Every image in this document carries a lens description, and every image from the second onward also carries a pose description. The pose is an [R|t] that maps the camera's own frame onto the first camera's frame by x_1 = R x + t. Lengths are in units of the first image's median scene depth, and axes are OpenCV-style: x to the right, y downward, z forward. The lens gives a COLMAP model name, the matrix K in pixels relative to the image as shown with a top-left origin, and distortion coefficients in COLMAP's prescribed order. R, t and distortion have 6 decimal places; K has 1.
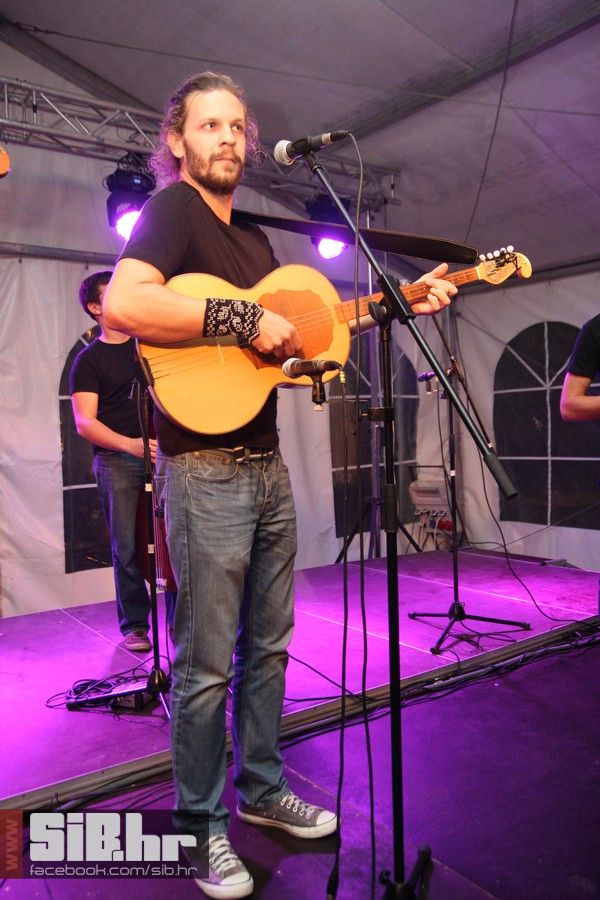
lens RADIAL K [[739.7, 0, 300.5], [0, 739.7, 439.1], [0, 0, 1]] dist [-0.047923, 0.001875]
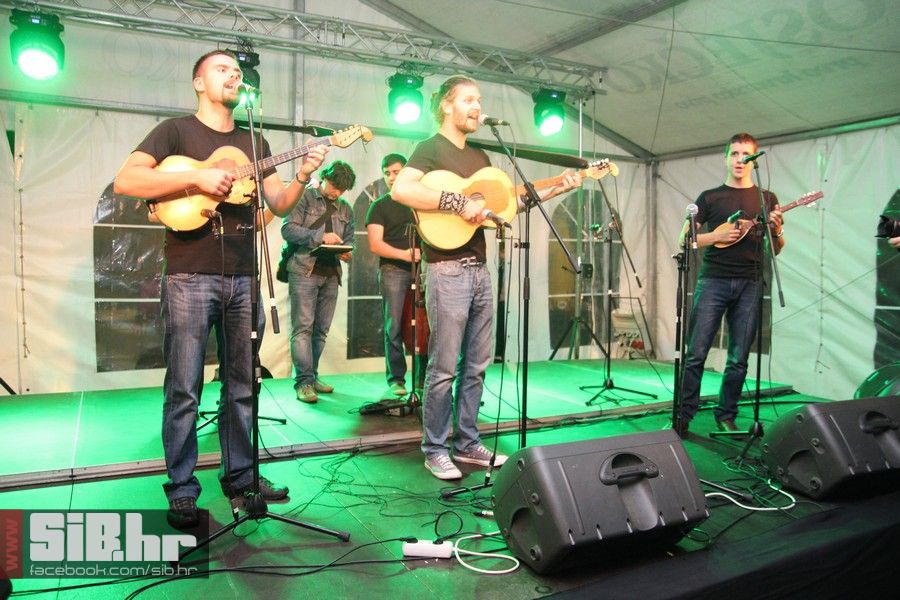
lens RADIAL K [[694.0, 0, 450.0], [0, 694.0, 300.0], [0, 0, 1]] dist [-0.129127, 0.122093]
pose [[0.989827, 0.045731, -0.134724, 0.051036], [-0.041698, 0.998598, 0.032612, 0.023643], [0.136027, -0.026663, 0.990346, -0.311169]]
